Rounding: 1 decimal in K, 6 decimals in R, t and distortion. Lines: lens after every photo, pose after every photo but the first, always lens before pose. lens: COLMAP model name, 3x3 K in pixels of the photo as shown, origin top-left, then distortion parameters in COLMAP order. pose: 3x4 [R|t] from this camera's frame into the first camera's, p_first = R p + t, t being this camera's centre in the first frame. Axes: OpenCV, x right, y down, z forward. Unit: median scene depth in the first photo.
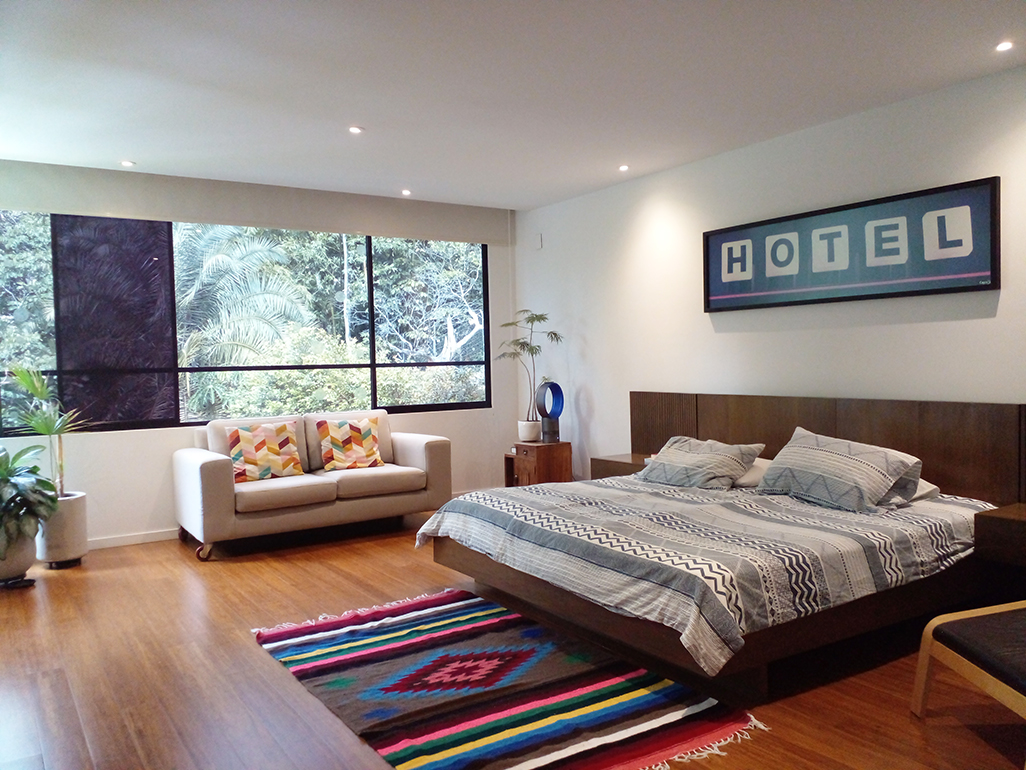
lens RADIAL K [[827.9, 0, 518.6], [0, 827.9, 385.0], [0, 0, 1]] dist [0.213031, -0.409135]
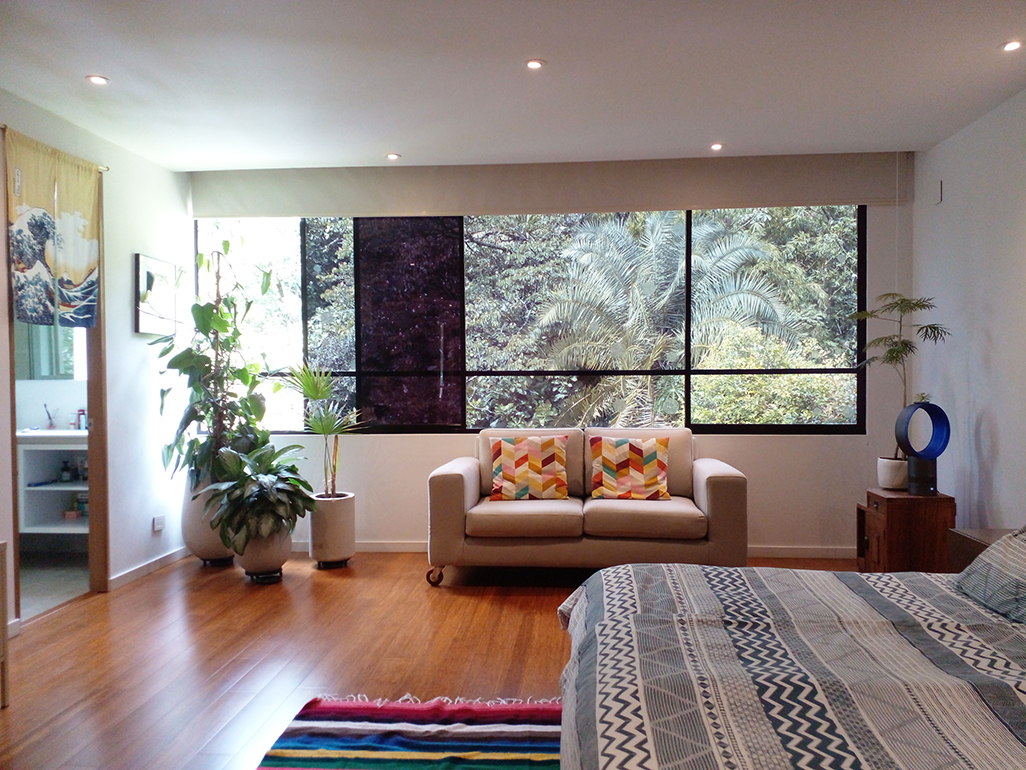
lens RADIAL K [[827.9, 0, 518.6], [0, 827.9, 385.0], [0, 0, 1]] dist [0.213031, -0.409135]
pose [[0.793425, 0.028891, -0.607982, 0.207935], [-0.031431, 0.999485, 0.006477, -0.012411], [0.607856, 0.013970, 0.793925, 0.297321]]
